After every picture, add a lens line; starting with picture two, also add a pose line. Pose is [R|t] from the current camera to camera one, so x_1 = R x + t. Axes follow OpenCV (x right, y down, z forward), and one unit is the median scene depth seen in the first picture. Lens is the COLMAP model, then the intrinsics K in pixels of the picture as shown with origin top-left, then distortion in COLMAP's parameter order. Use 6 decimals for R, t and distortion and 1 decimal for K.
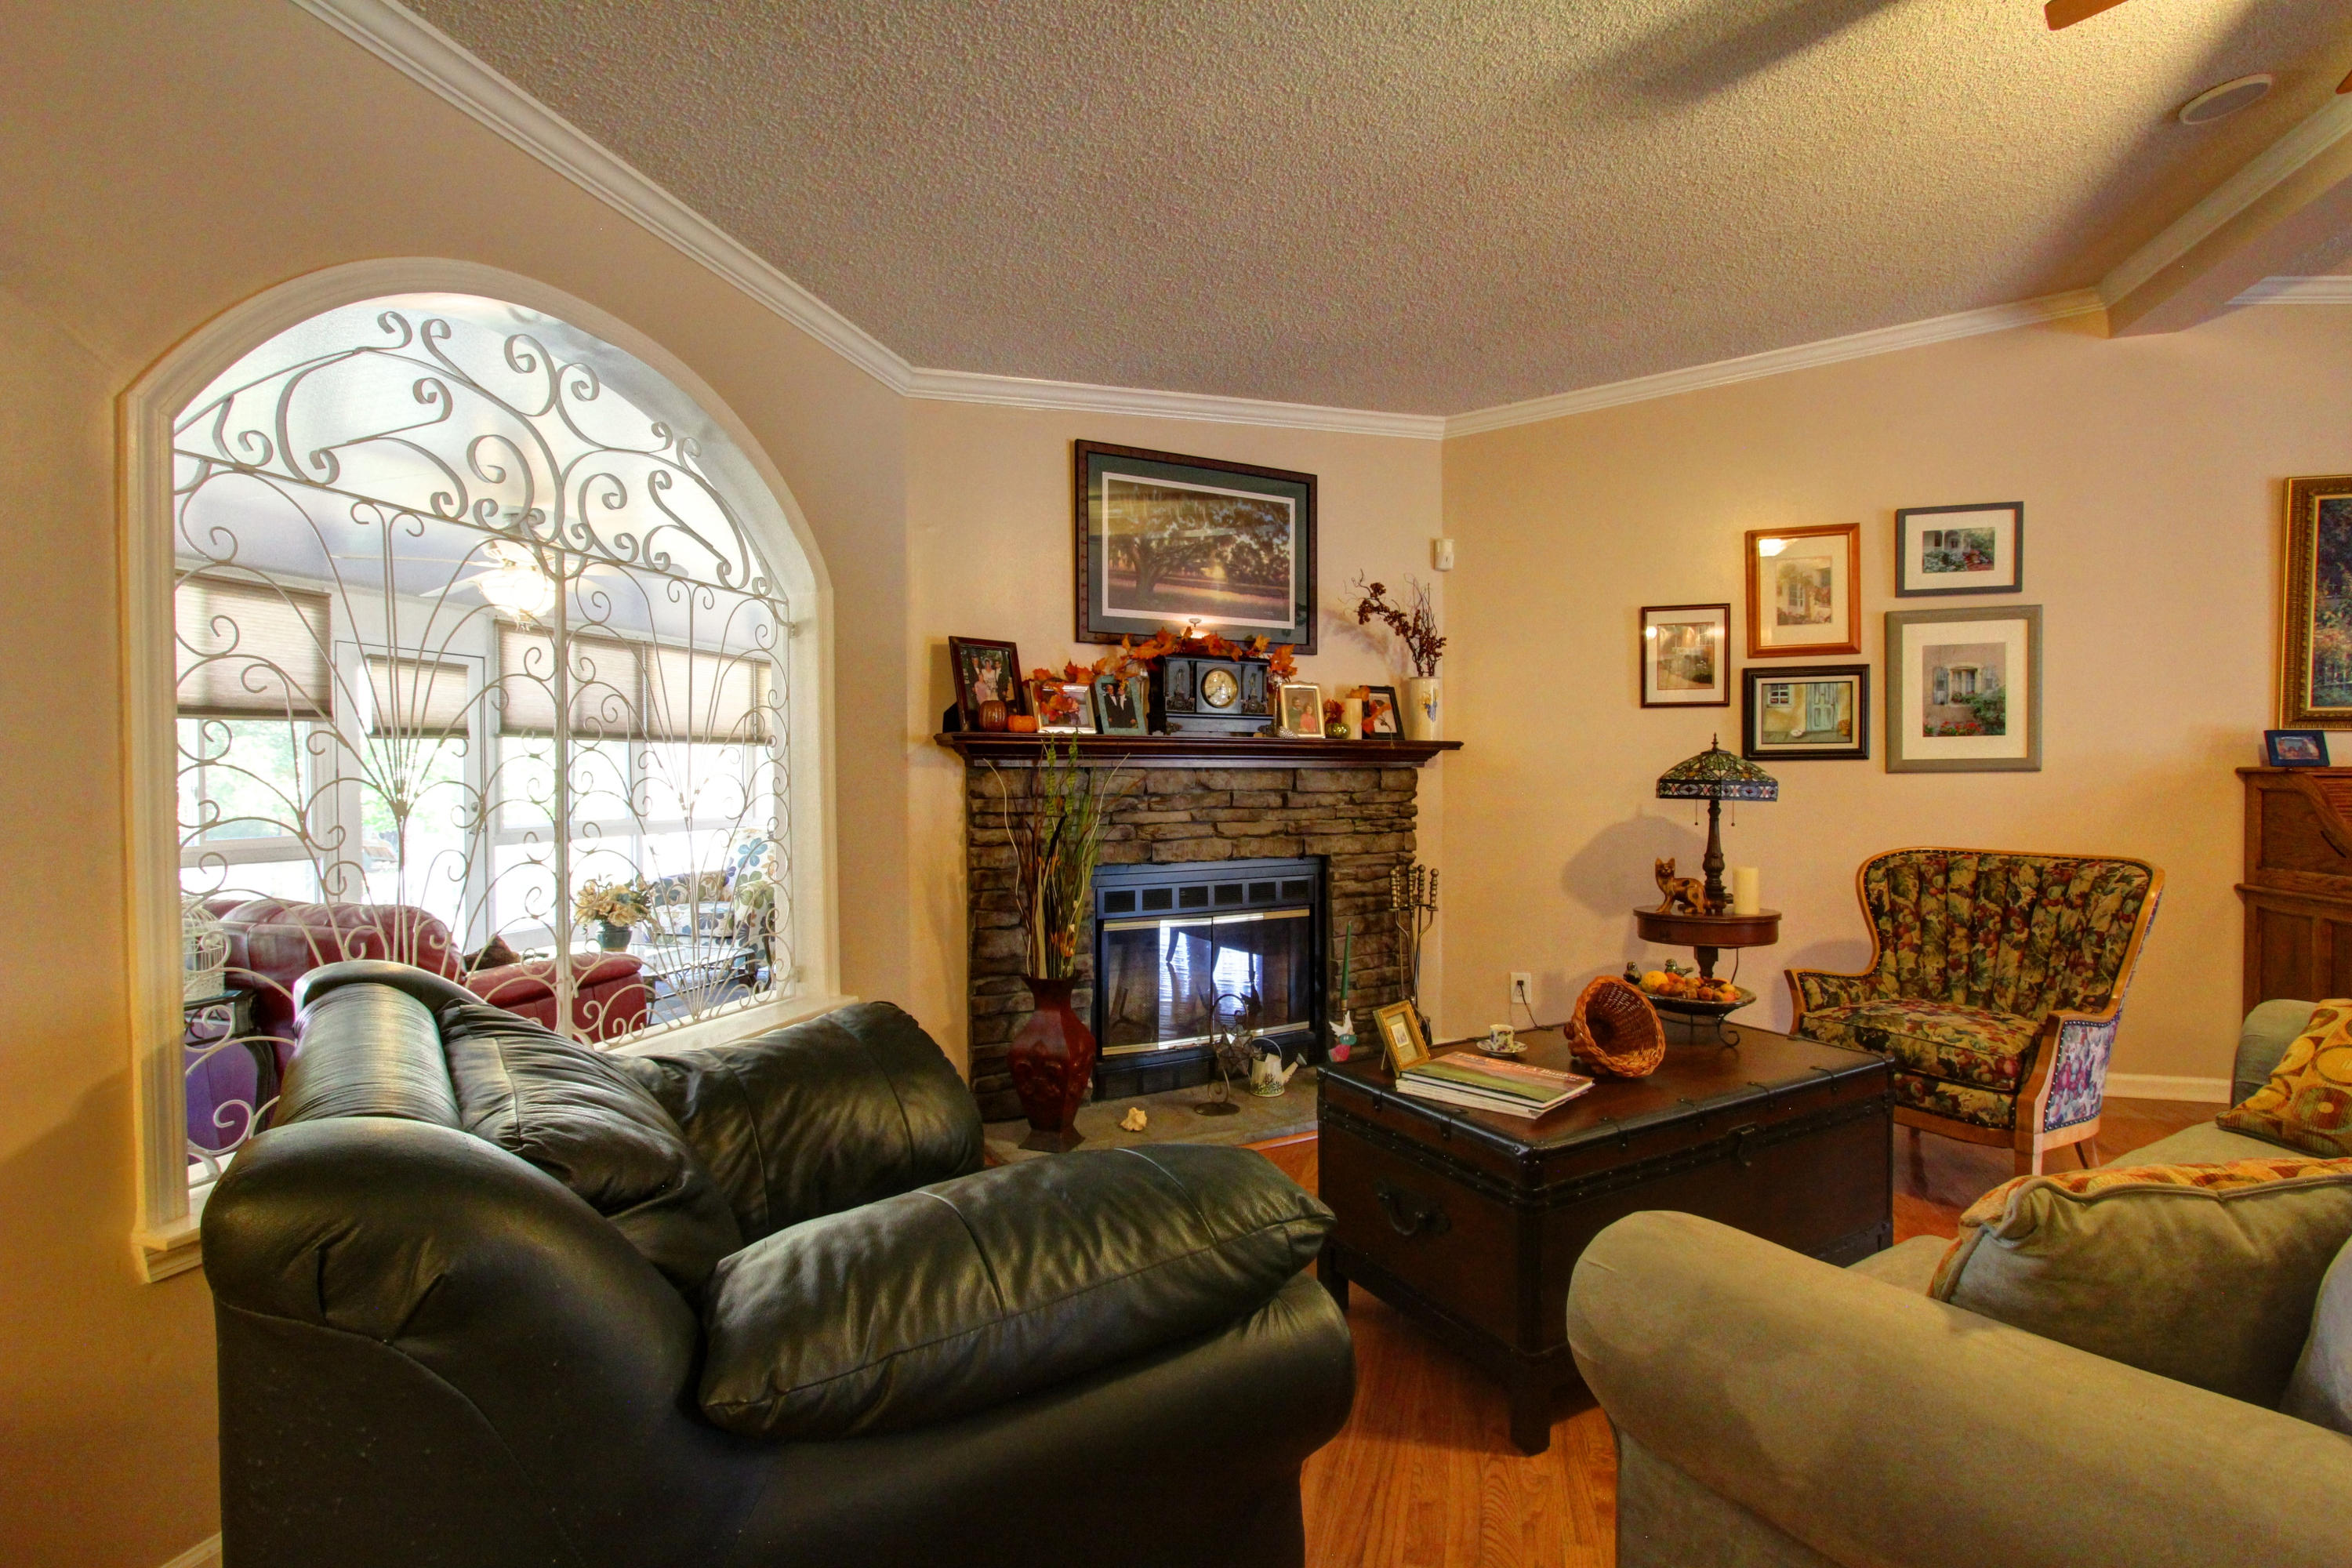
lens RADIAL K [[1091.8, 0, 1176.0], [0, 1091.8, 784.0], [0, 0, 1]] dist [-0.018821, 0.004539]
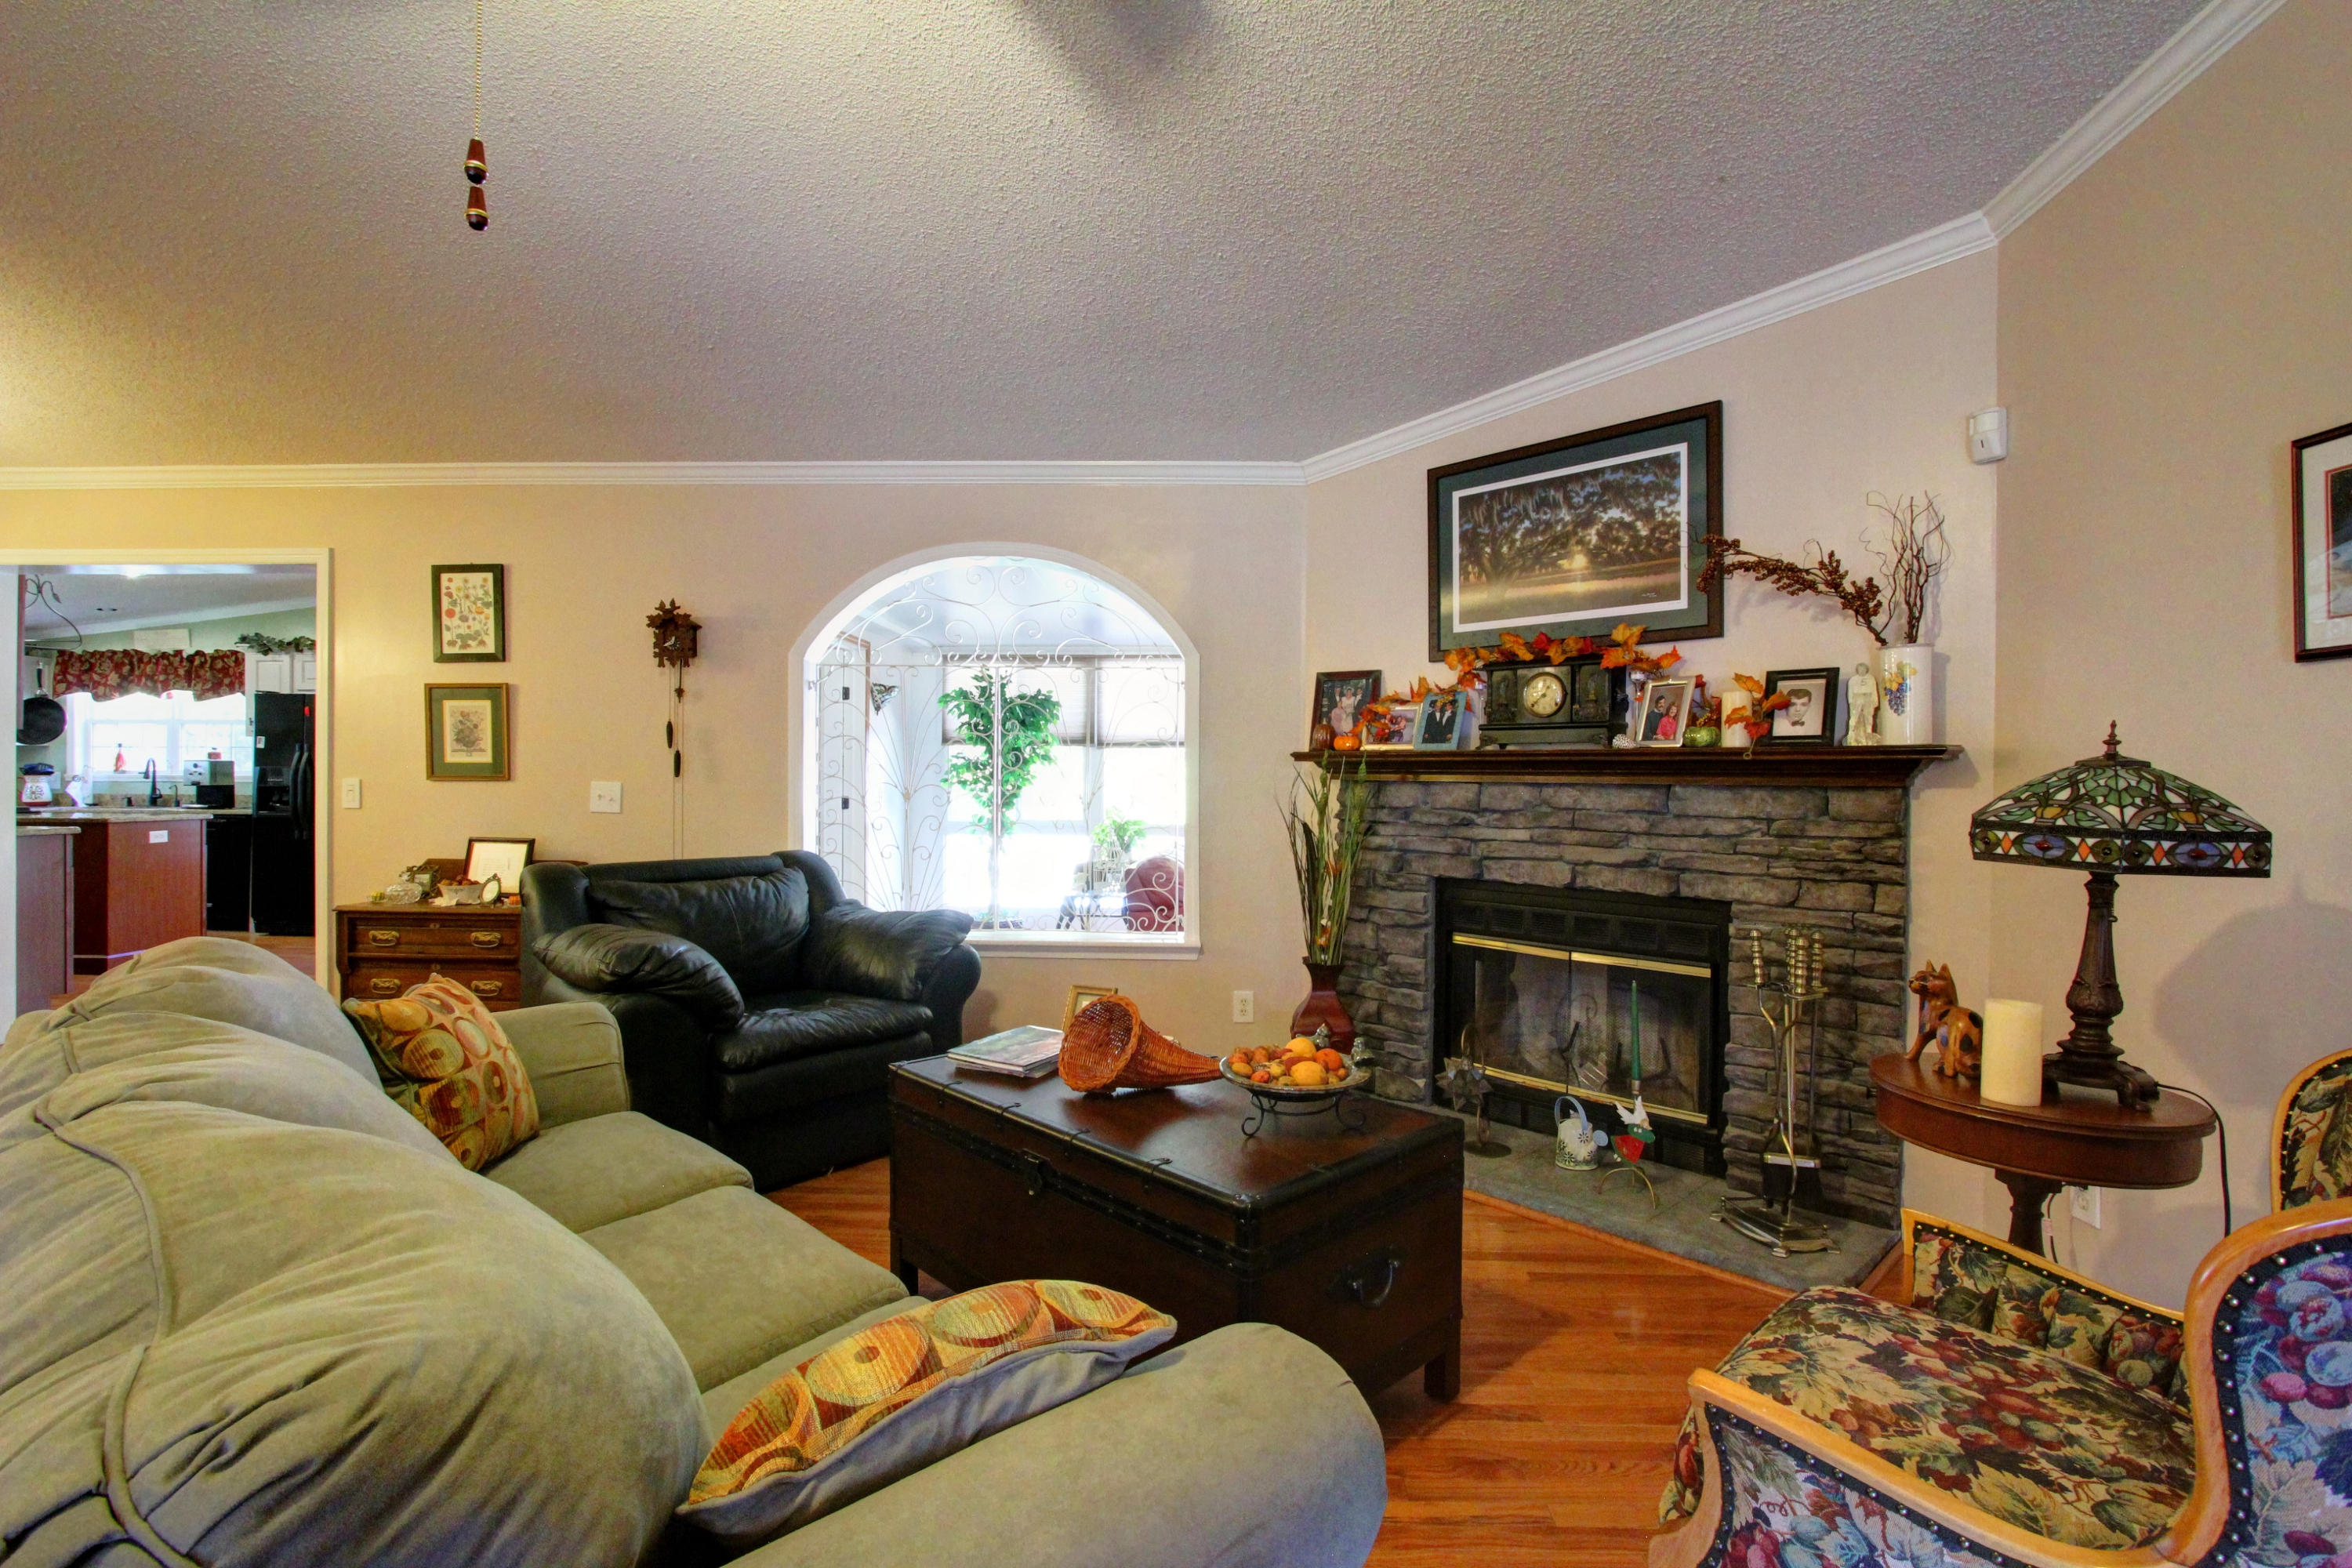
lens RADIAL K [[1091.8, 0, 1176.0], [0, 1091.8, 784.0], [0, 0, 1]] dist [-0.018821, 0.004539]
pose [[0.239481, 0.012839, -0.970816, 0.813647], [-0.018074, 0.999798, 0.008764, -0.016059], [0.970733, 0.015447, 0.239665, 0.475664]]
